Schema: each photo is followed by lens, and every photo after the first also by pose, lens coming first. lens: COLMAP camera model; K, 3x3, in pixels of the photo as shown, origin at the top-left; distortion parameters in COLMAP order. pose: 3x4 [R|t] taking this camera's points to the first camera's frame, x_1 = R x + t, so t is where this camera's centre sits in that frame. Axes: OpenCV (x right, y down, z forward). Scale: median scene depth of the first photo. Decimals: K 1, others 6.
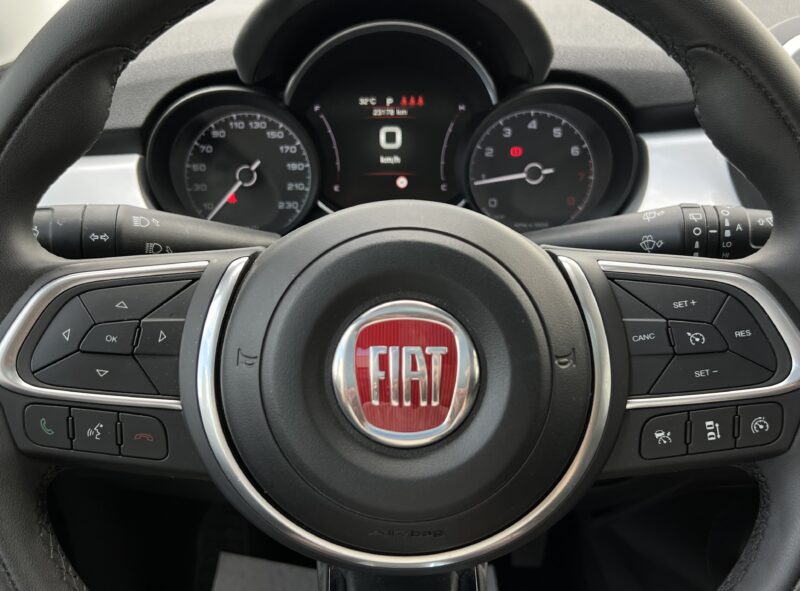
lens RADIAL K [[828.0, 0, 393.8], [0, 828.0, 293.2], [0, 0, 1]] dist [0.035323, 0.000000]
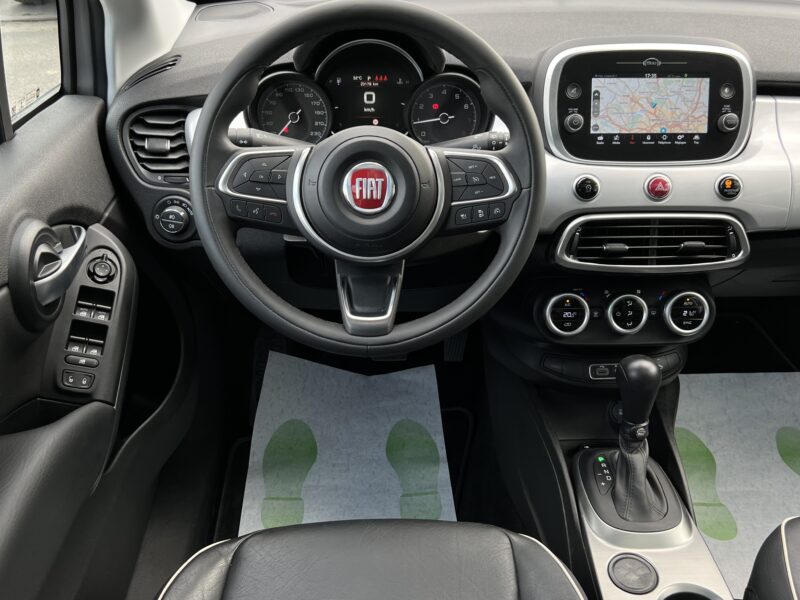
lens RADIAL K [[756.8, 0, 399.5], [0, 756.8, 304.2], [0, 0, 1]] dist [0.034022, 0.000000]
pose [[0.999784, 0.007513, 0.019374, 0.035346], [-0.009316, 0.995460, 0.094726, 0.120294], [-0.018575, -0.094886, 0.995315, -0.793012]]
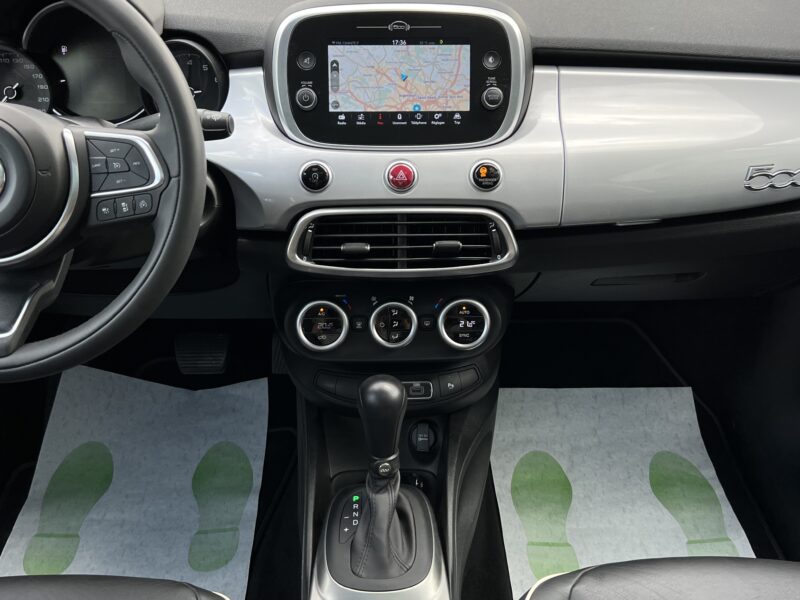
lens RADIAL K [[814.5, 0, 394.4], [0, 814.5, 293.2], [0, 0, 1]] dist [0.056232, 0.000000]
pose [[0.999953, 0.008484, -0.004719, 0.587903], [-0.008035, 0.996072, 0.088177, 0.102159], [0.005449, -0.088135, 0.996094, -0.641292]]
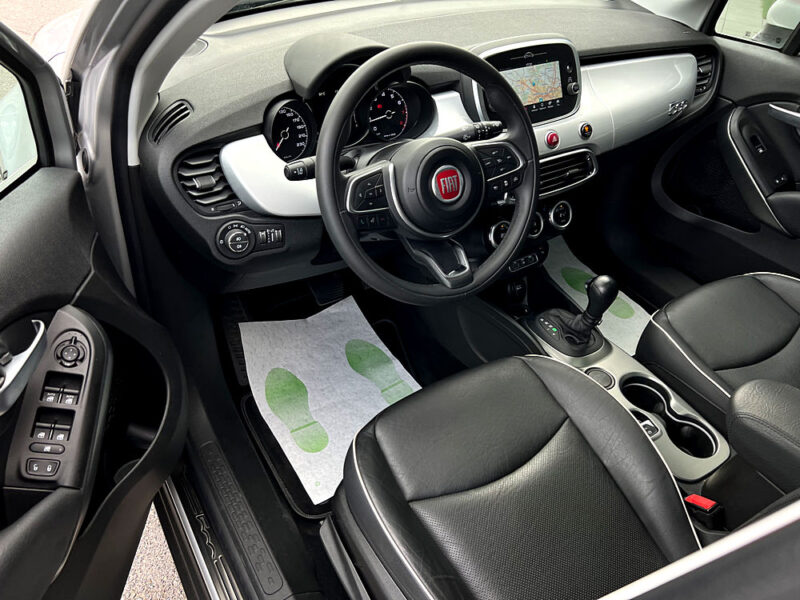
lens RADIAL K [[593.6, 0, 396.0], [0, 593.6, 298.8], [0, 0, 1]] dist [0.053891, -0.047621]
pose [[0.859486, -0.288966, 0.421642, -0.759230], [0.189567, 0.946246, 0.262075, -0.085178], [-0.474708, -0.145321, 0.868064, -0.696054]]
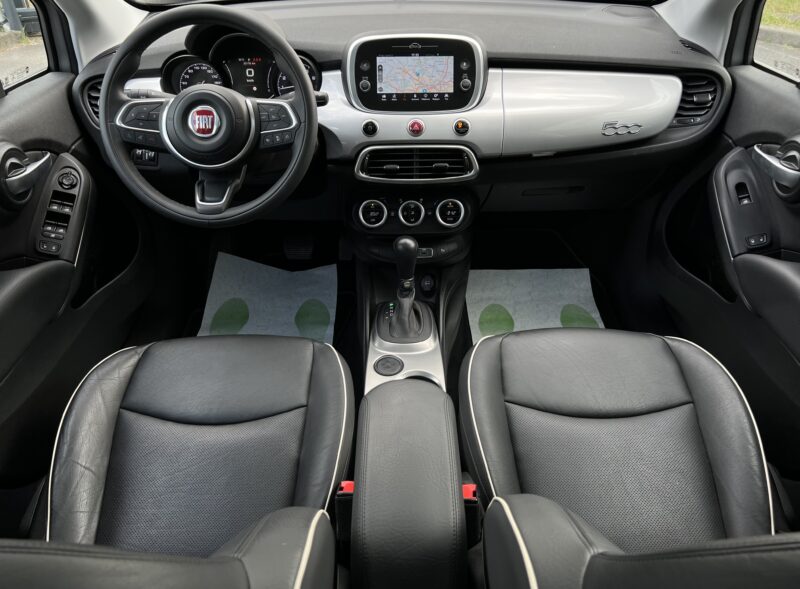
lens RADIAL K [[593.6, 0, 397.3], [0, 593.6, 288.0], [0, 0, 1]] dist [0.053891, -0.047621]
pose [[0.999656, 0.009378, -0.024474, 0.582837], [-0.005785, 0.989711, 0.142964, 0.261150], [0.025563, -0.142774, 0.989425, -1.195396]]
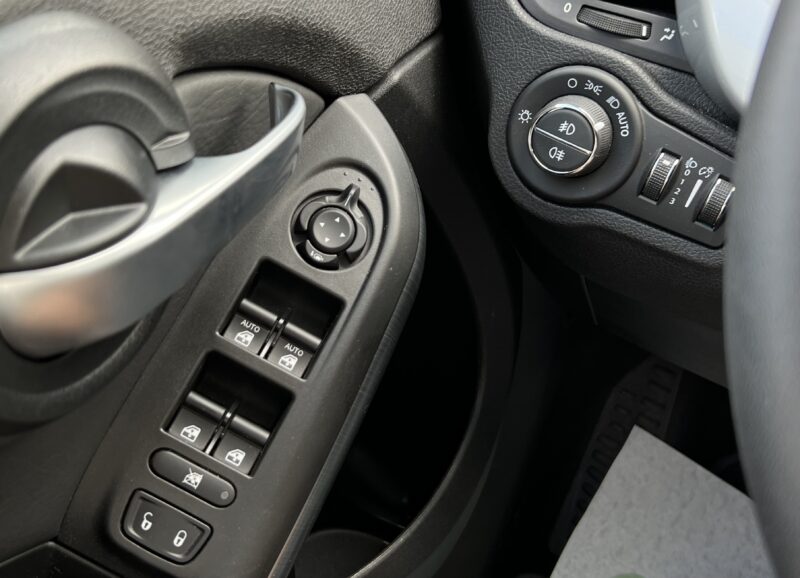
lens RADIAL K [[877.8, 0, 378.8], [0, 877.8, 282.6], [0, 0, 1]] dist [0.112352, 0.000000]
pose [[0.880840, 0.329878, -0.339561, -0.286080], [-0.267722, 0.938650, 0.217397, 0.094978], [0.390443, -0.100584, 0.915116, 0.200051]]
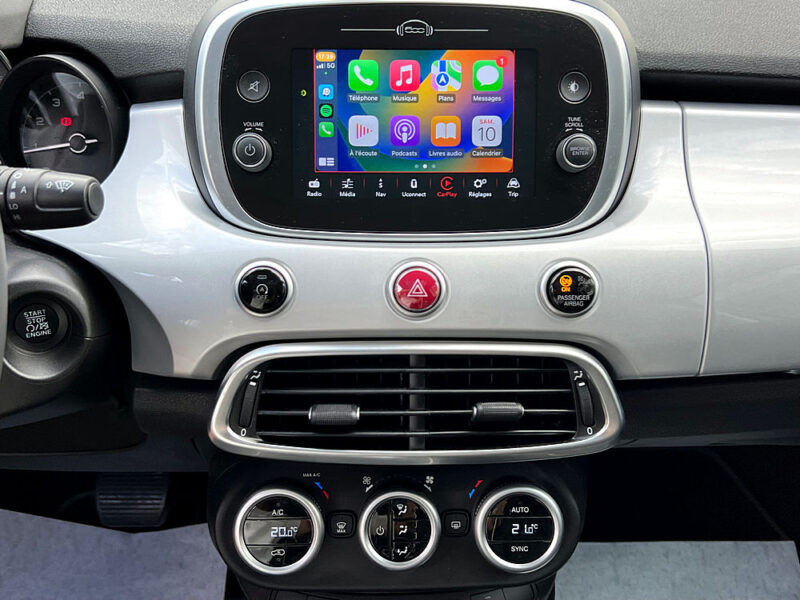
lens RADIAL K [[779.5, 0, 384.8], [0, 779.5, 305.2], [0, 0, 1]] dist [0.023179, 0.000000]
pose [[0.999749, 0.016841, -0.014800, 0.571673], [-0.016213, 0.999005, 0.041558, 0.010411], [0.015486, -0.041308, 0.999026, 0.022574]]
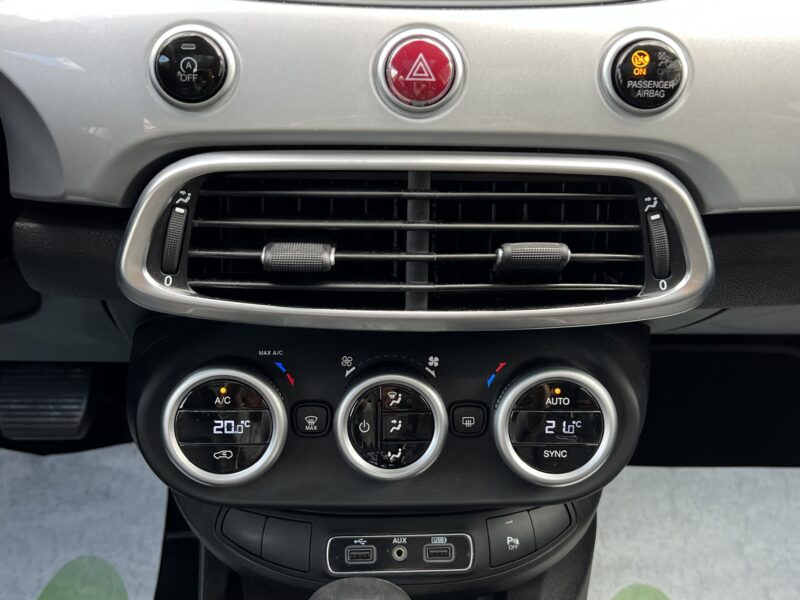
lens RADIAL K [[985.8, 0, 395.5], [0, 985.8, 316.4], [0, 0, 1]] dist [0.069165, 0.000000]
pose [[0.999635, 0.026669, 0.004245, 0.576894], [-0.027004, 0.986272, 0.162904, 0.078064], [0.000158, -0.162960, 0.986633, 0.109079]]
